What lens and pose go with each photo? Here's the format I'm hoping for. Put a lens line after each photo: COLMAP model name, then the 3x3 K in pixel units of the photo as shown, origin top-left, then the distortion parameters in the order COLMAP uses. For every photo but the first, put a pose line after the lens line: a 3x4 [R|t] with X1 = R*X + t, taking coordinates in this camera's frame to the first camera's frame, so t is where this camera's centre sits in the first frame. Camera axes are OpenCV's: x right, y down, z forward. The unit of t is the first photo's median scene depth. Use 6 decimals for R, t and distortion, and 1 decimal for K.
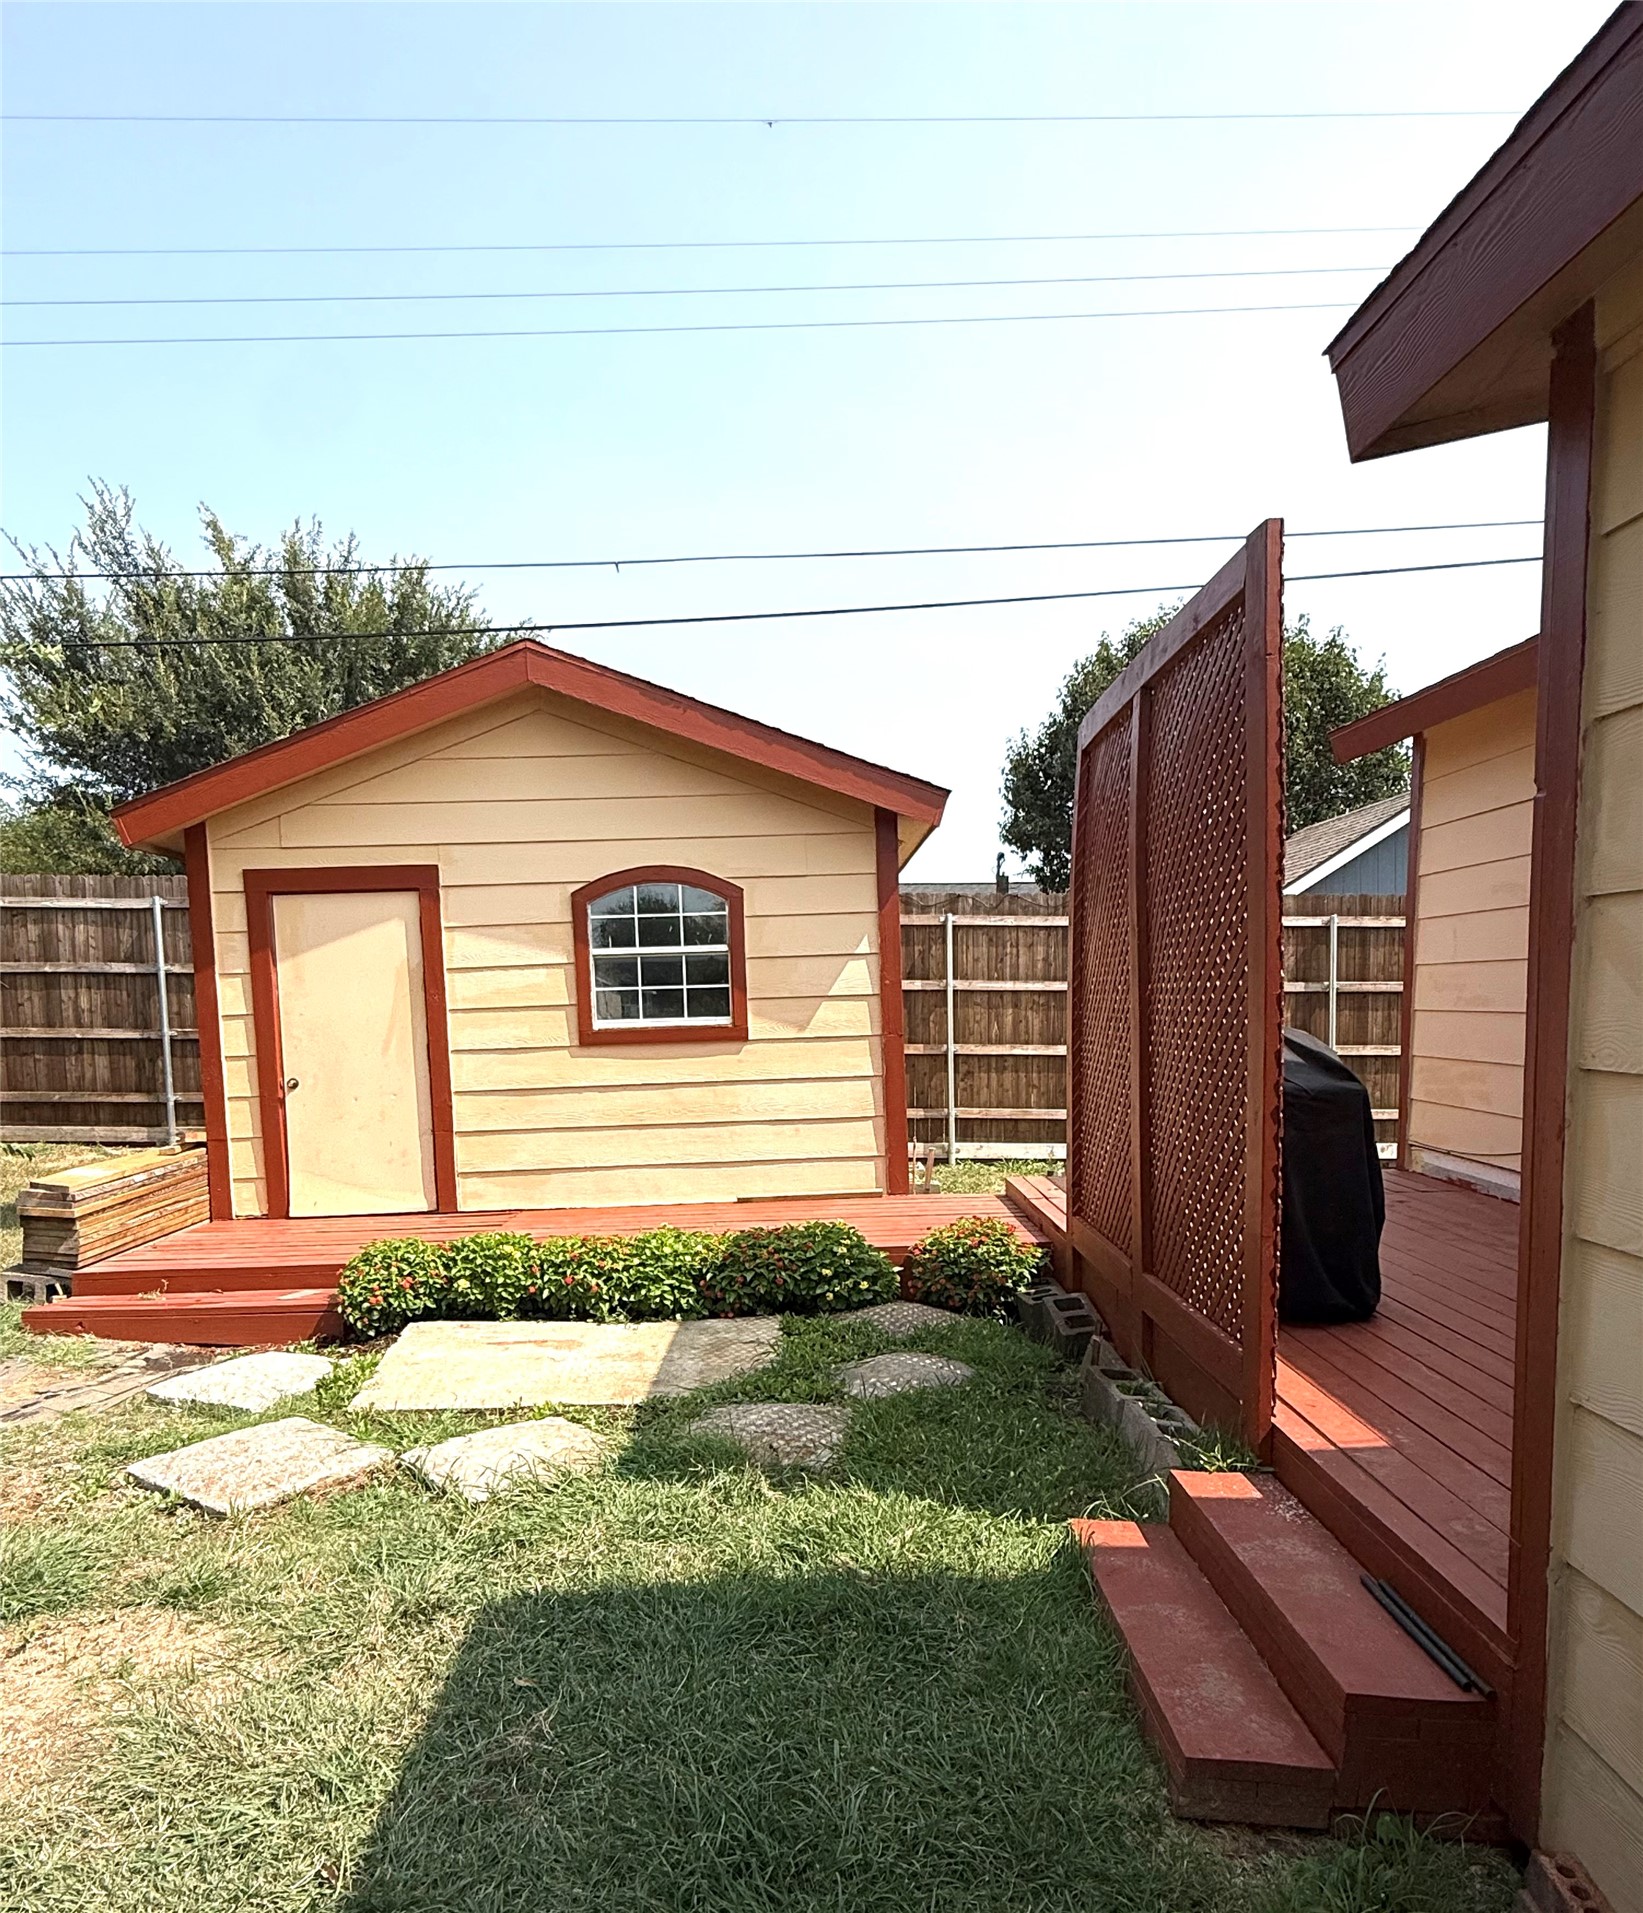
lens RADIAL K [[1261.4, 0, 821.2], [0, 1261.4, 1025.1], [0, 0, 1]] dist [0.027181, -0.003036]
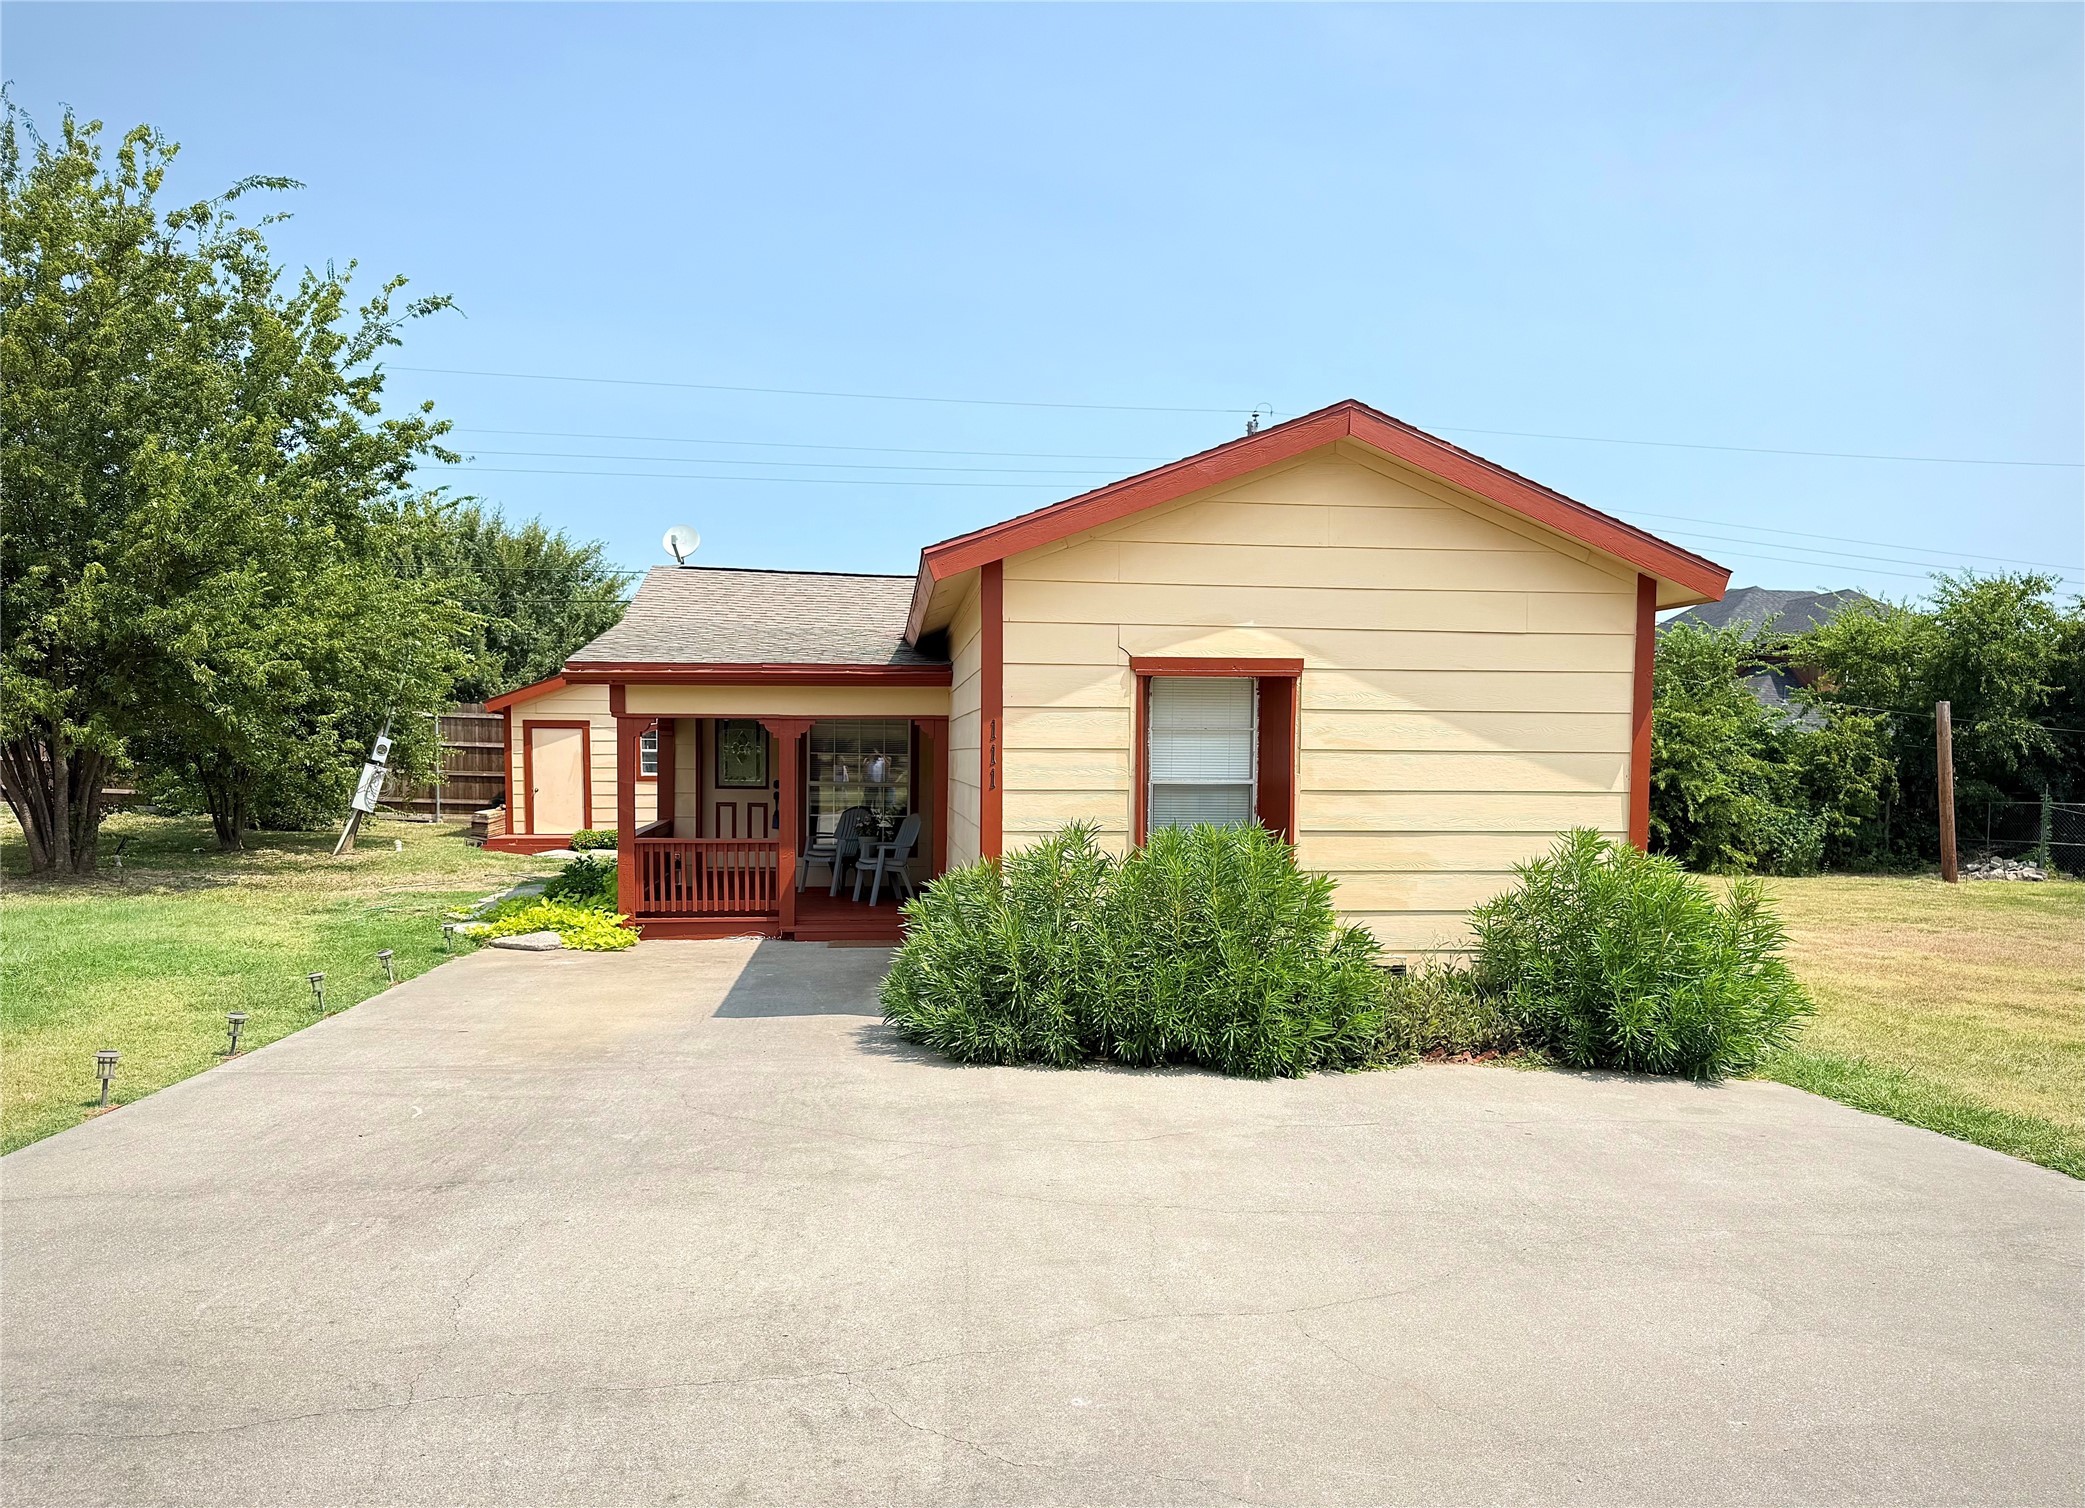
lens RADIAL K [[1609.5, 0, 1118.5], [0, 1609.5, 839.4], [0, 0, 1]] dist [0.193132, -0.398525]
pose [[0.991975, 0.023695, 0.124195, 0.485642], [-0.027055, 0.999310, 0.025444, 0.026623], [-0.123506, -0.028600, 0.991932, -3.088077]]
